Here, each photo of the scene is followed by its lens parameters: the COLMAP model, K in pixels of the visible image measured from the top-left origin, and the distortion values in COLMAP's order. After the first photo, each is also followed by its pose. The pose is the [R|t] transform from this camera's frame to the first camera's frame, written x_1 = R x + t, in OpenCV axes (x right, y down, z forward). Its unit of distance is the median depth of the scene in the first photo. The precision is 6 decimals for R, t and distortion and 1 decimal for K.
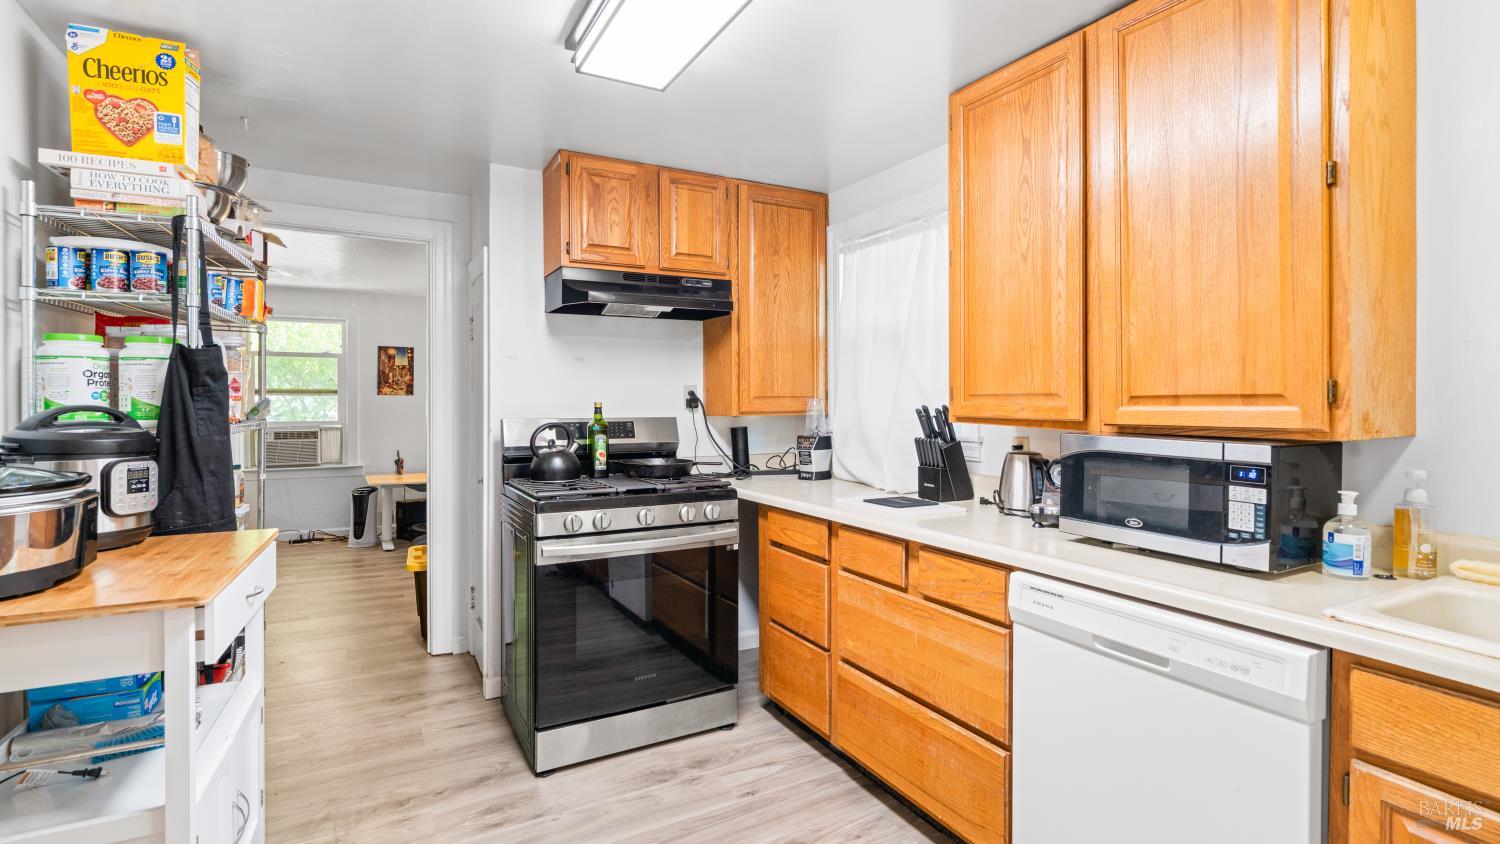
lens RADIAL K [[706.7, 0, 740.0], [0, 706.7, 403.6], [0, 0, 1]] dist [-0.001553, 0.000222]
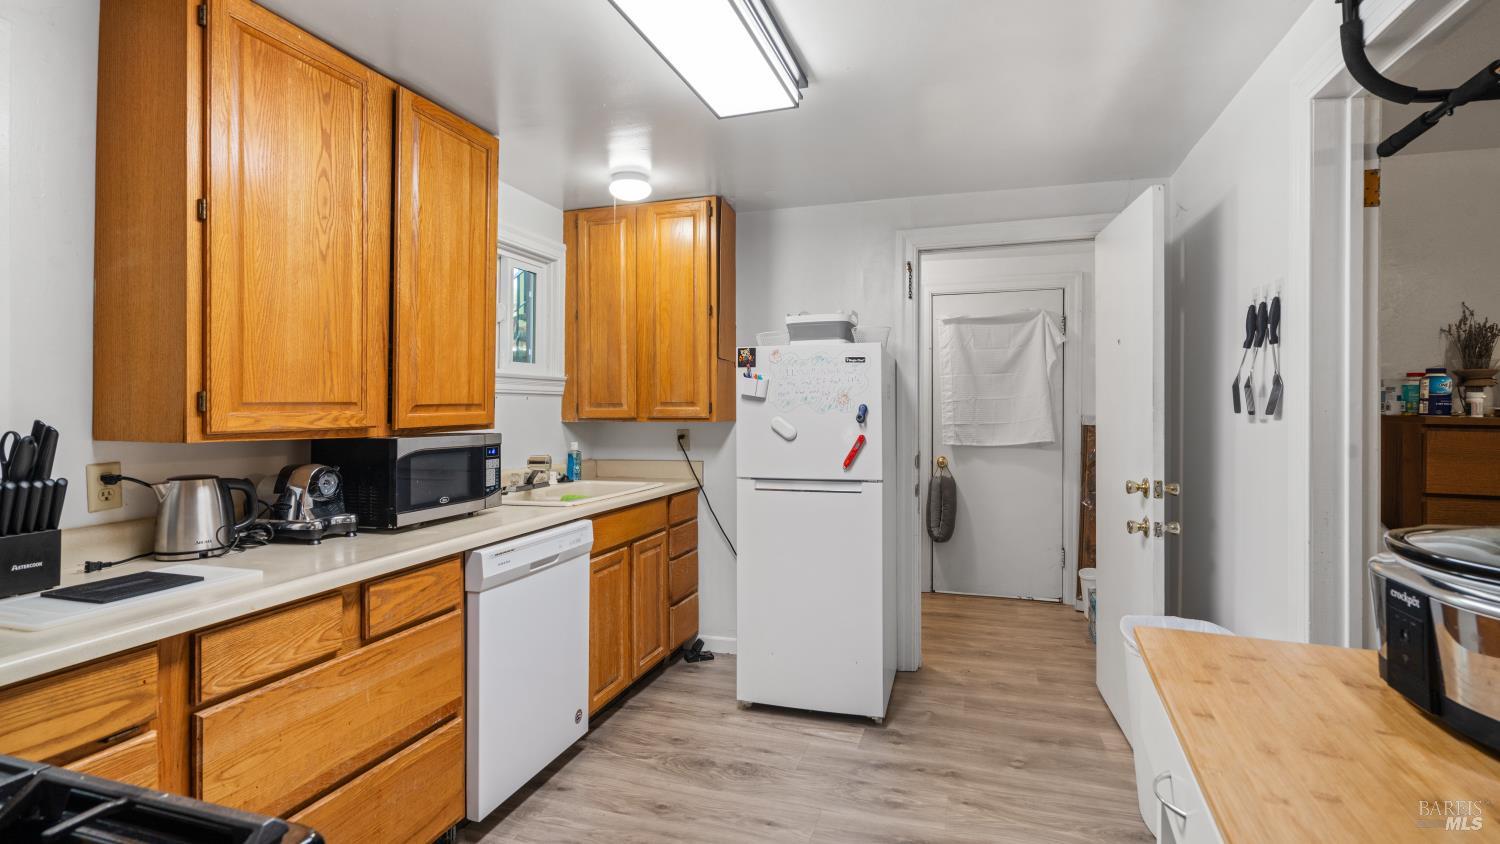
lens RADIAL K [[707.9, 0, 742.2], [0, 707.9, 406.0], [0, 0, 1]] dist [0.001677, 0.000019]
pose [[-0.684558, -0.002866, 0.728952, -0.631964], [0.005727, 0.999940, 0.009310, -0.014023], [-0.728936, 0.010548, -0.684501, 1.187473]]
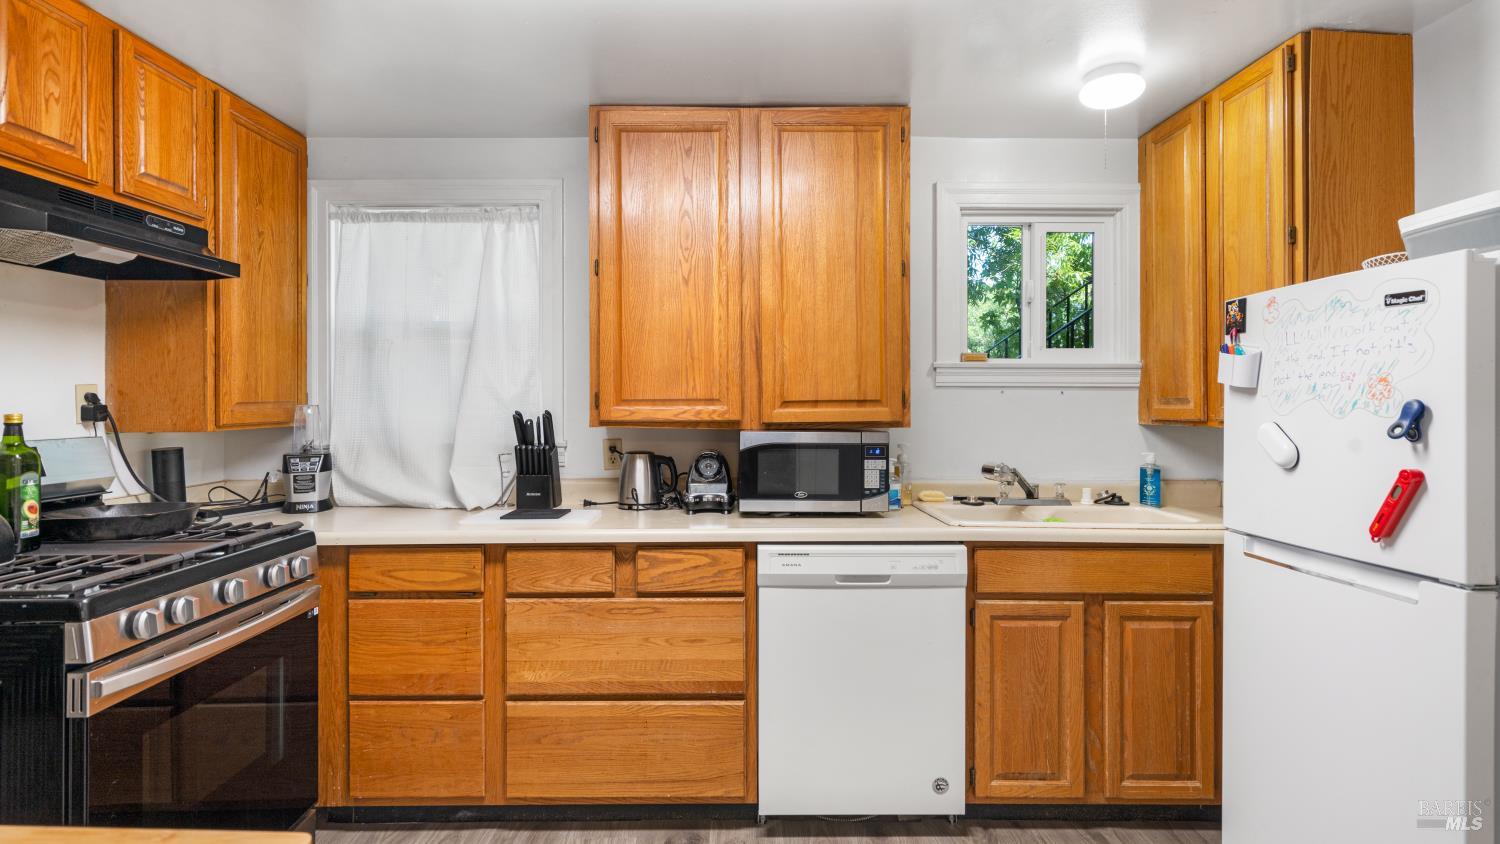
lens RADIAL K [[773.7, 0, 746.8], [0, 773.7, 394.5], [0, 0, 1]] dist [0.001680, 0.001149]
pose [[0.474574, 0.005416, 0.880199, -0.632315], [0.010059, 0.999882, -0.011575, -0.005703], [-0.880158, 0.014347, 0.474463, 0.303471]]
